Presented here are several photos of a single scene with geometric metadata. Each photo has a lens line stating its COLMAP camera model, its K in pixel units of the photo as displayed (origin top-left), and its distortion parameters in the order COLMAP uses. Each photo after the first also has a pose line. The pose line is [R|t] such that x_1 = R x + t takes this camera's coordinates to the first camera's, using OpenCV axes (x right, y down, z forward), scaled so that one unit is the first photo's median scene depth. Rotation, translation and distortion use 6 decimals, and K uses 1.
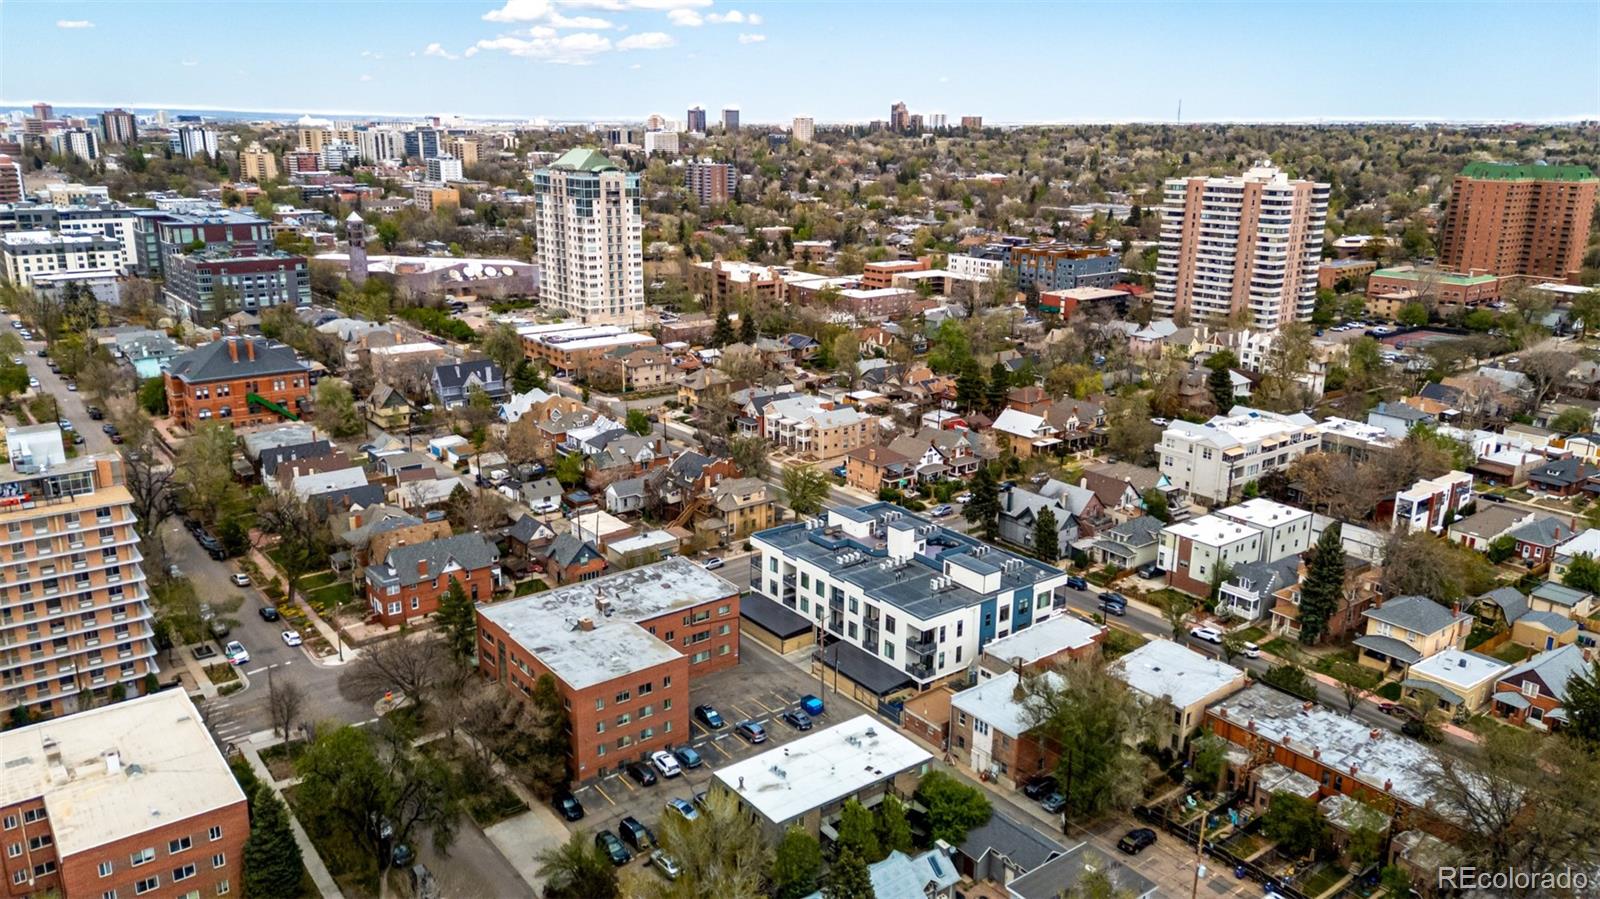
lens RADIAL K [[1161.8, 0, 787.0], [0, 1161.8, 450.1], [0, 0, 1]] dist [0.062483, -0.051850]
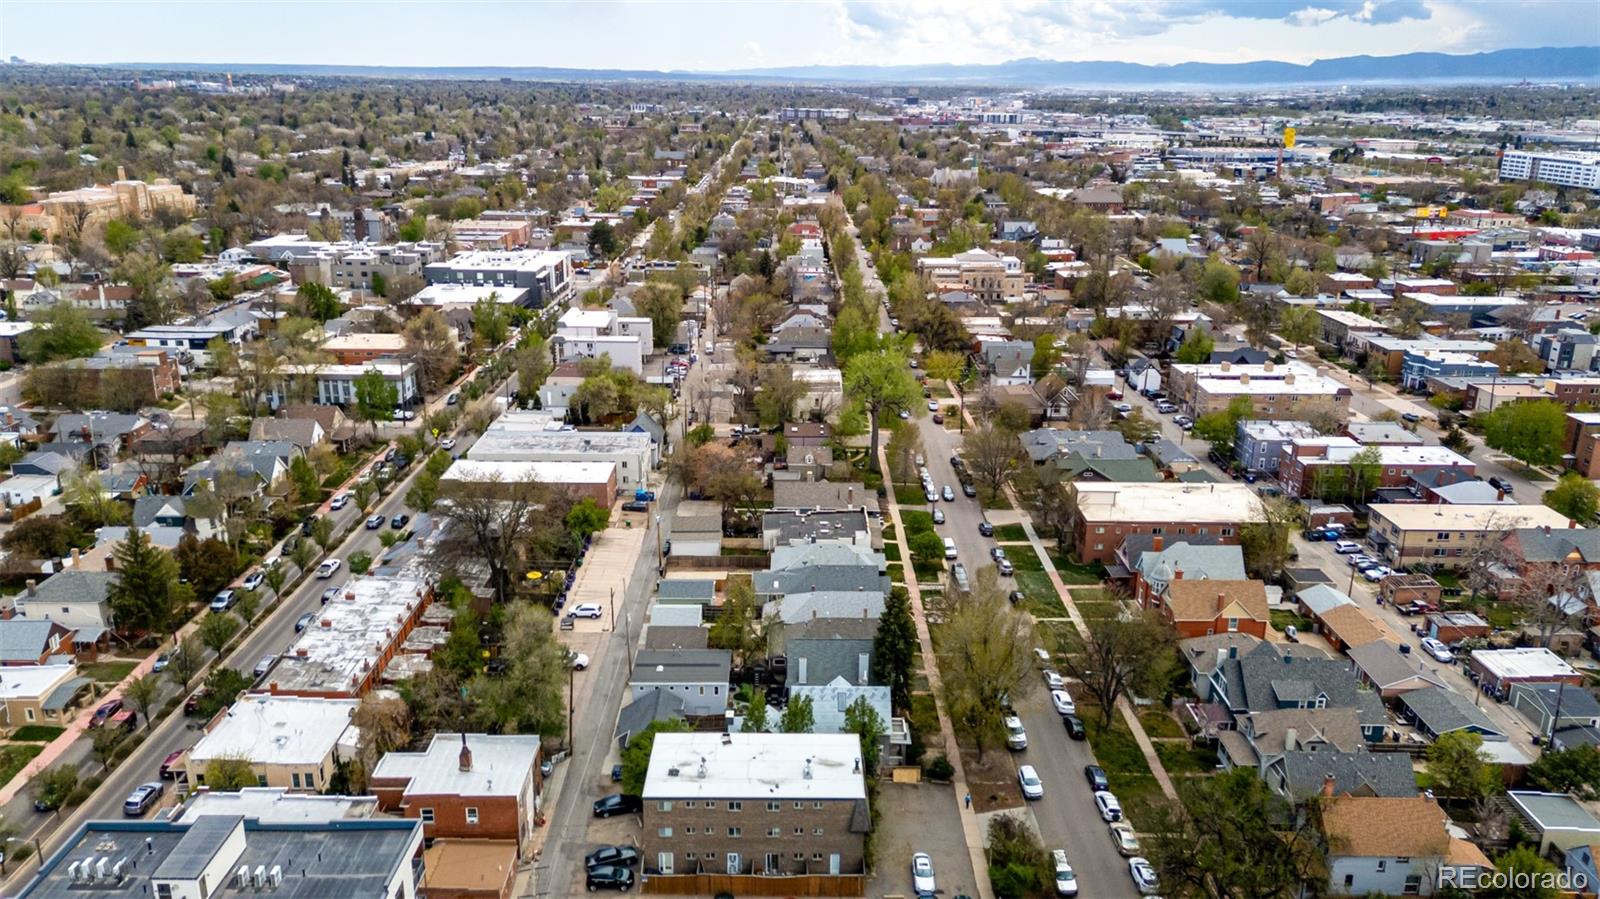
lens RADIAL K [[1161.8, 0, 796.7], [0, 1161.8, 442.9], [0, 0, 1]] dist [0.062483, -0.051850]
pose [[-0.809054, -0.186520, 0.557352, -0.359378], [0.143139, 0.857222, 0.494654, -0.311045], [-0.570037, 0.479980, -0.666841, 1.119619]]
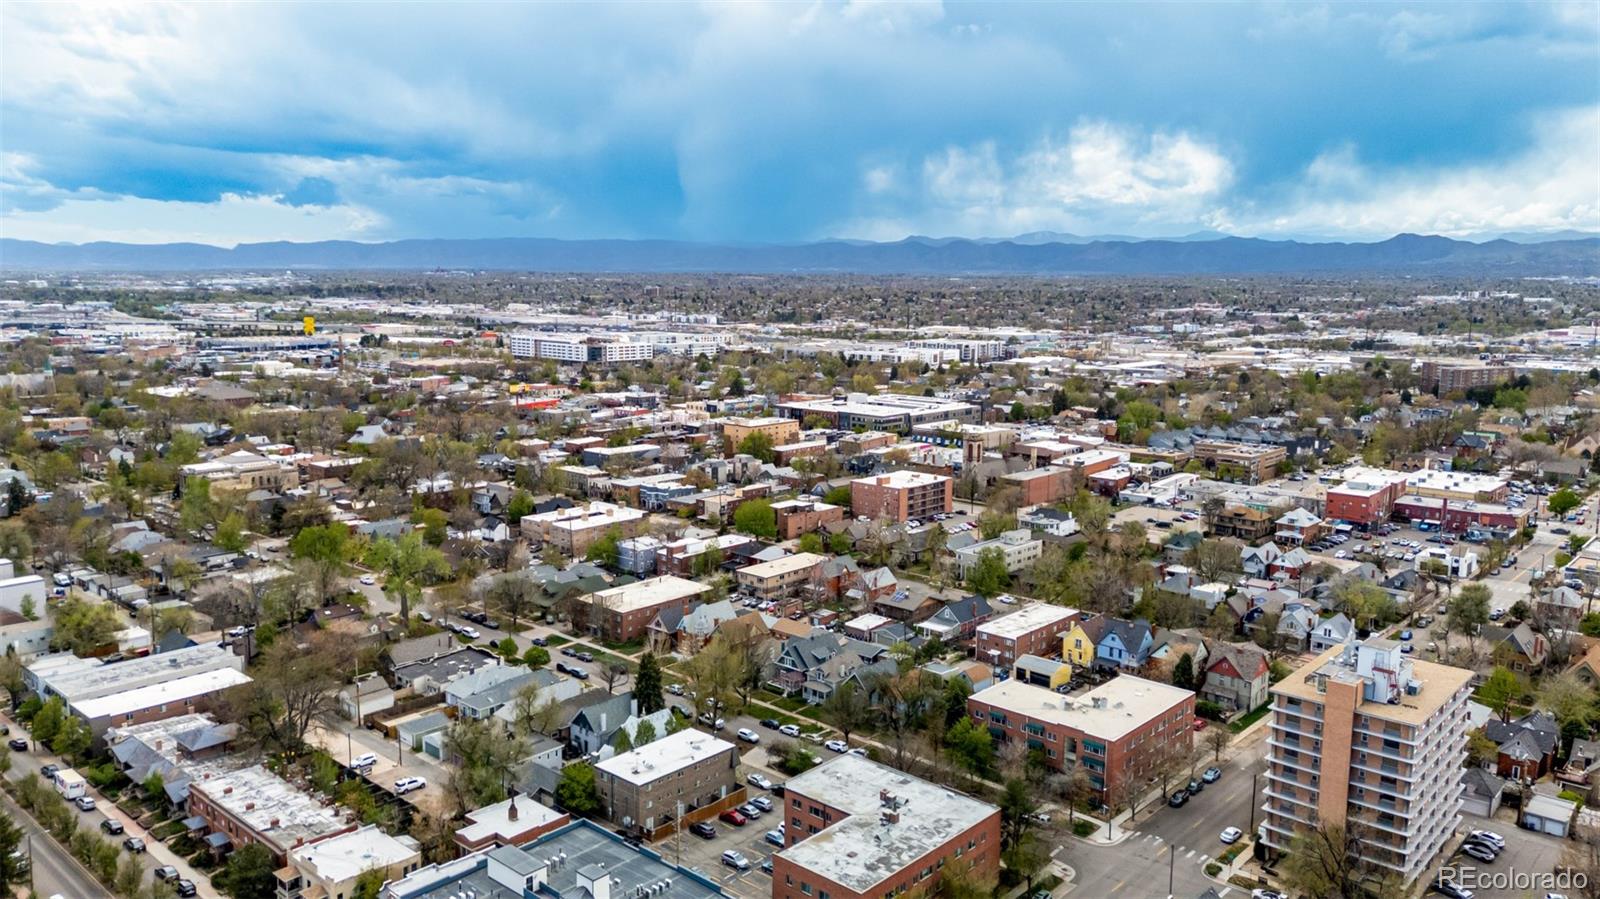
lens RADIAL K [[1161.8, 0, 795.0], [0, 1161.8, 448.5], [0, 0, 1]] dist [0.062483, -0.051850]
pose [[-0.977428, 0.011762, -0.210940, 0.132670], [-0.075110, 0.913872, 0.398995, -0.559097], [0.197465, 0.405833, -0.892361, 1.702012]]
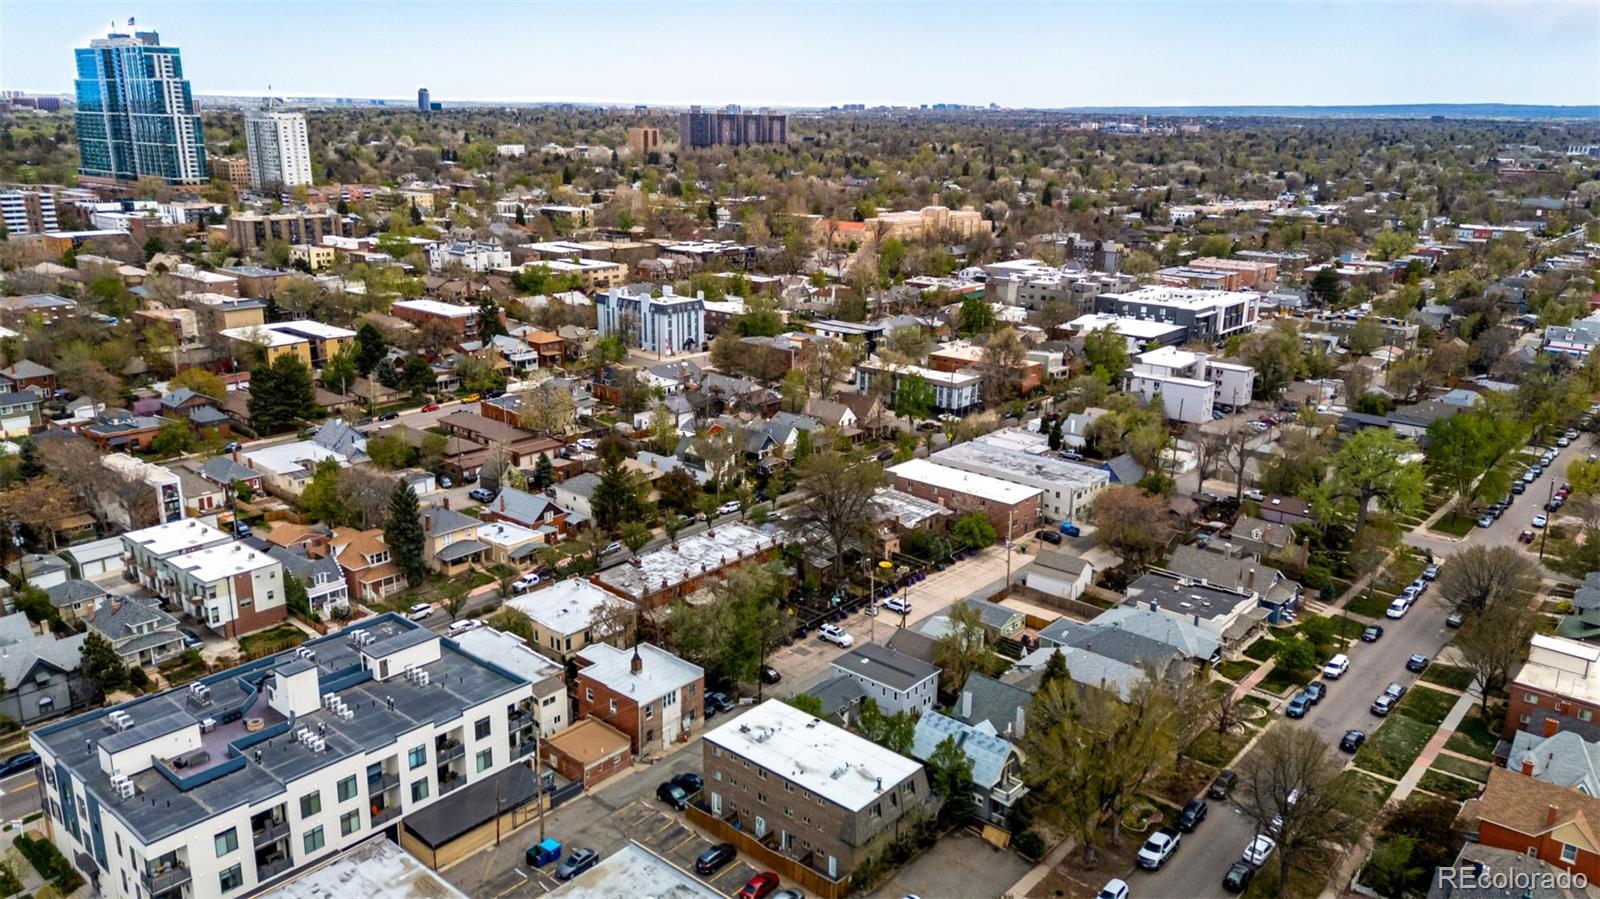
lens RADIAL K [[1161.8, 0, 792.3], [0, 1161.8, 452.7], [0, 0, 1]] dist [0.062483, -0.051850]
pose [[-0.215093, -0.280680, 0.935390, -0.623623], [0.250085, 0.910041, 0.330581, -0.223422], [-0.944030, 0.305032, -0.125549, 0.805406]]
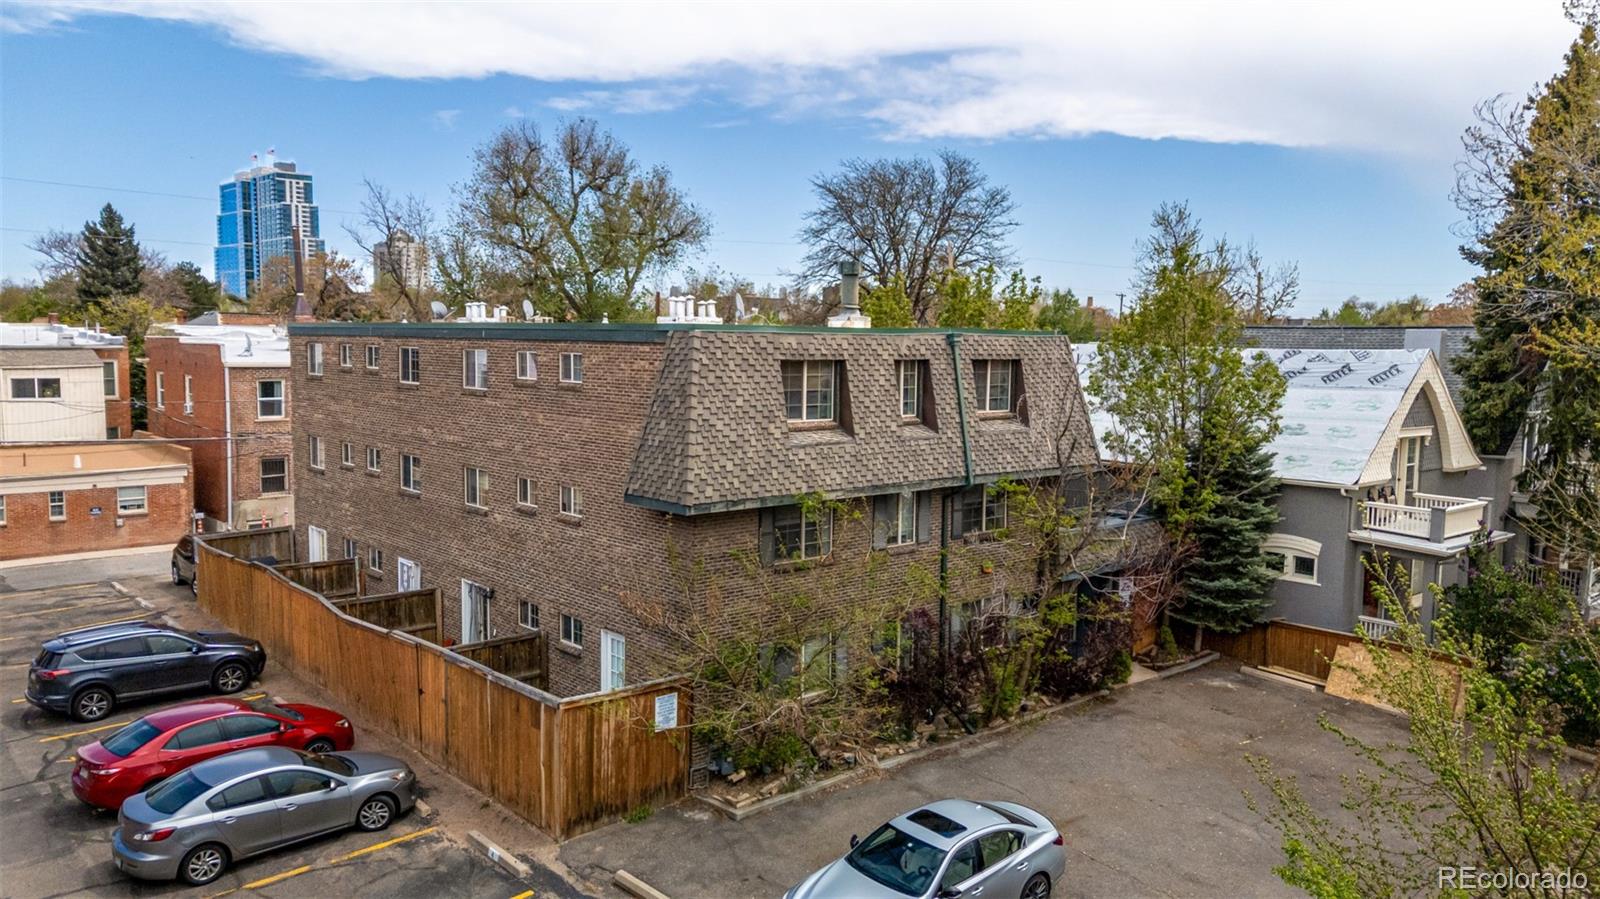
lens RADIAL K [[1161.8, 0, 799.3], [0, 1161.8, 450.7], [0, 0, 1]] dist [0.062483, -0.051850]
pose [[-0.090598, -0.100462, 0.990807, -0.176409], [0.256286, 0.959039, 0.120675, 0.207230], [-0.962346, 0.264863, -0.061140, 0.747944]]
